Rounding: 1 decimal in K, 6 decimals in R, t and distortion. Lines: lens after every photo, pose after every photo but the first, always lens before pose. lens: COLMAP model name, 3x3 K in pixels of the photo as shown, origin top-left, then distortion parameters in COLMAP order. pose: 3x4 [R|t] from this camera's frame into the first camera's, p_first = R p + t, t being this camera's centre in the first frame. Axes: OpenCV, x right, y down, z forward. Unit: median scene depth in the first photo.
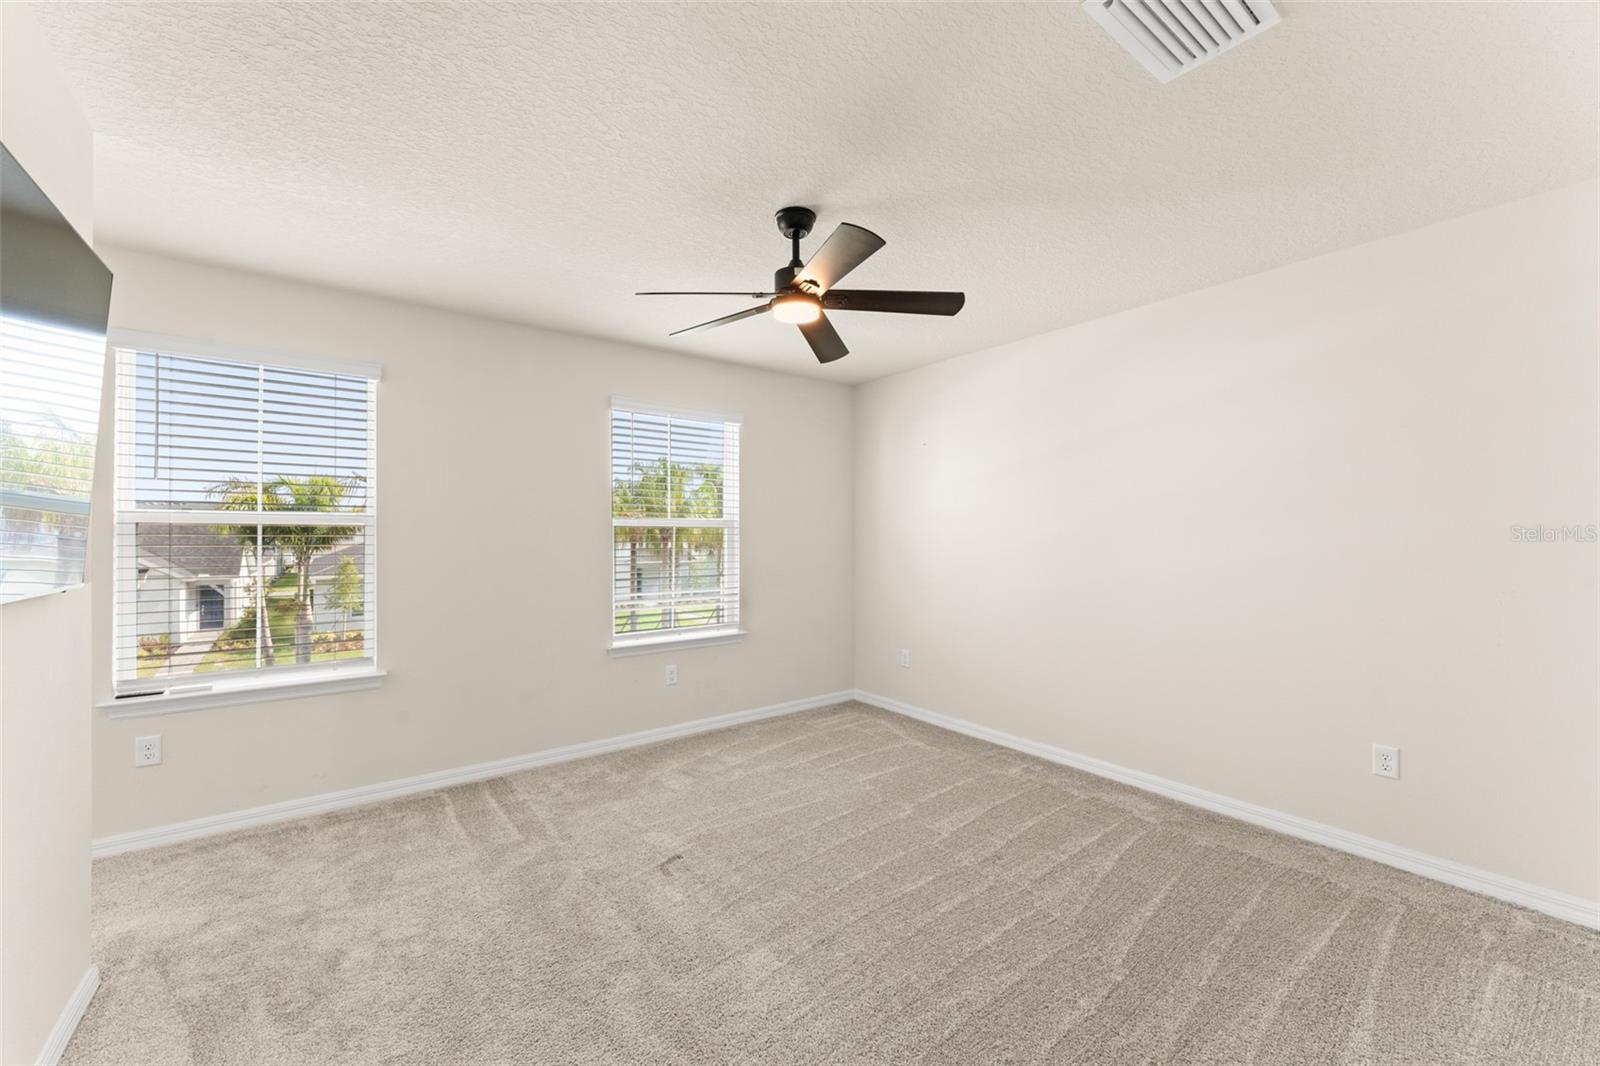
lens RADIAL K [[644.5, 0, 805.5], [0, 644.5, 533.5], [0, 0, 1]] dist [0.003076, -0.000227]
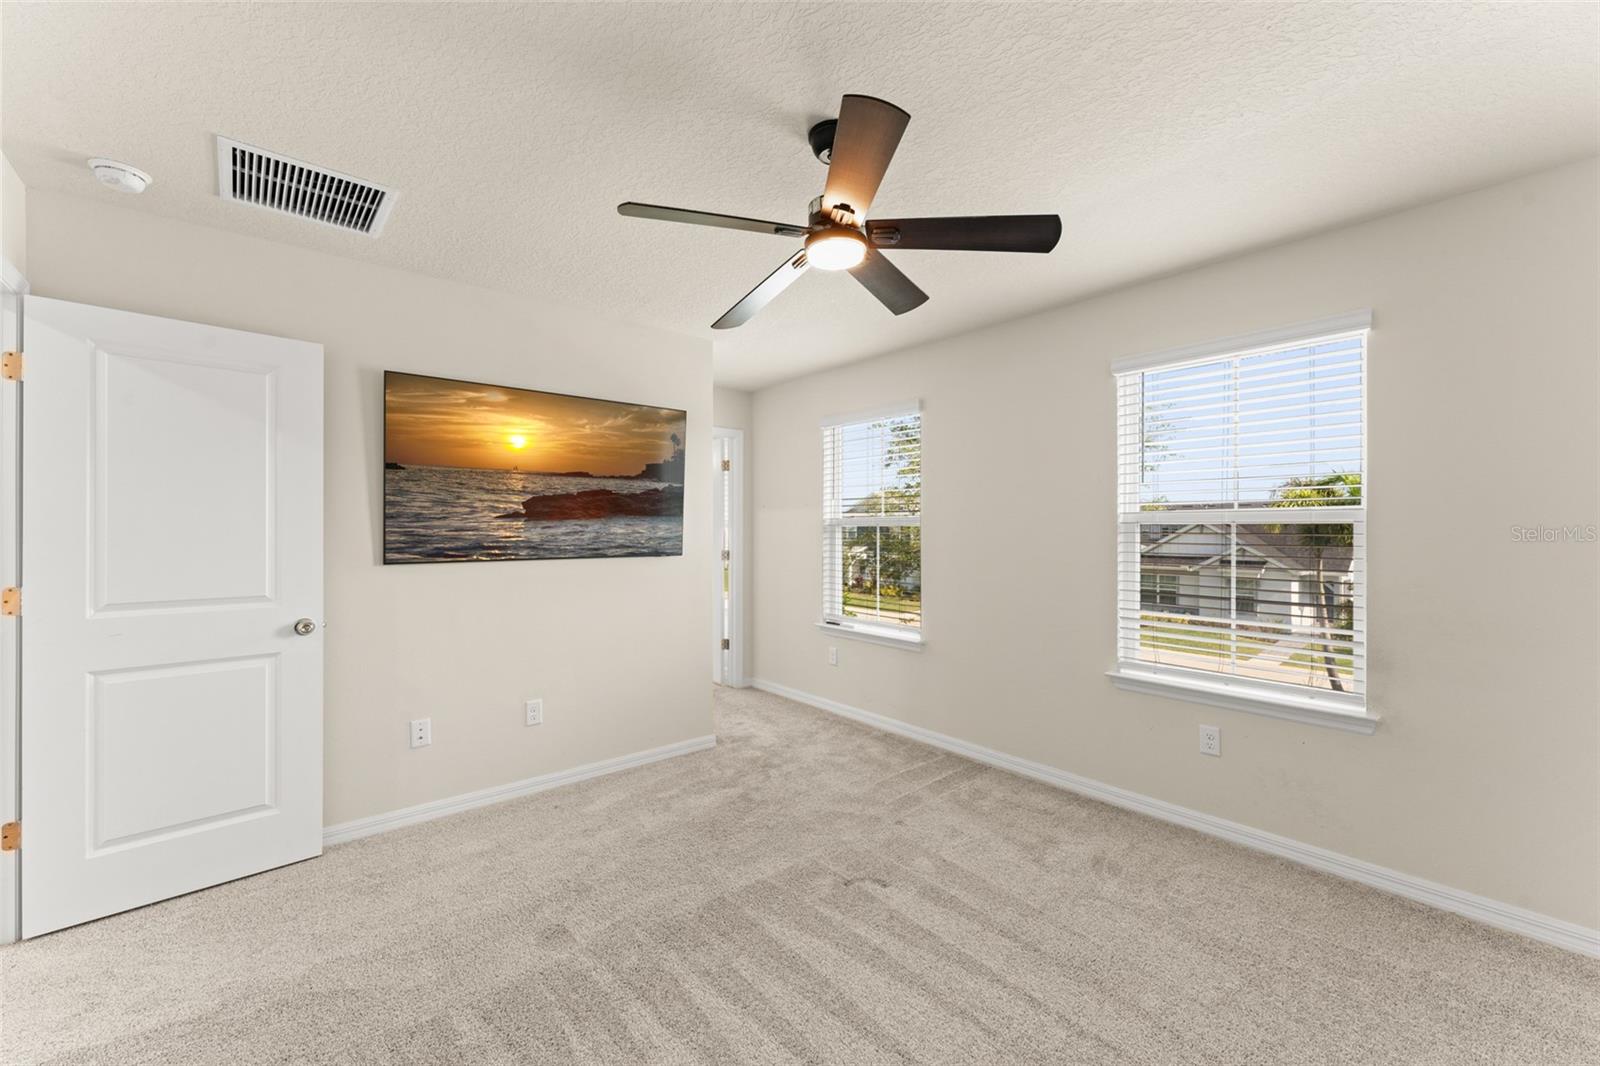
lens RADIAL K [[644.5, 0, 794.1], [0, 644.5, 534.6], [0, 0, 1]] dist [0.003076, -0.000227]
pose [[0.022042, 0.005342, -0.999743, 0.591872], [0.001003, 0.999985, 0.005365, -0.001274], [0.999757, -0.001121, 0.022036, 0.705721]]
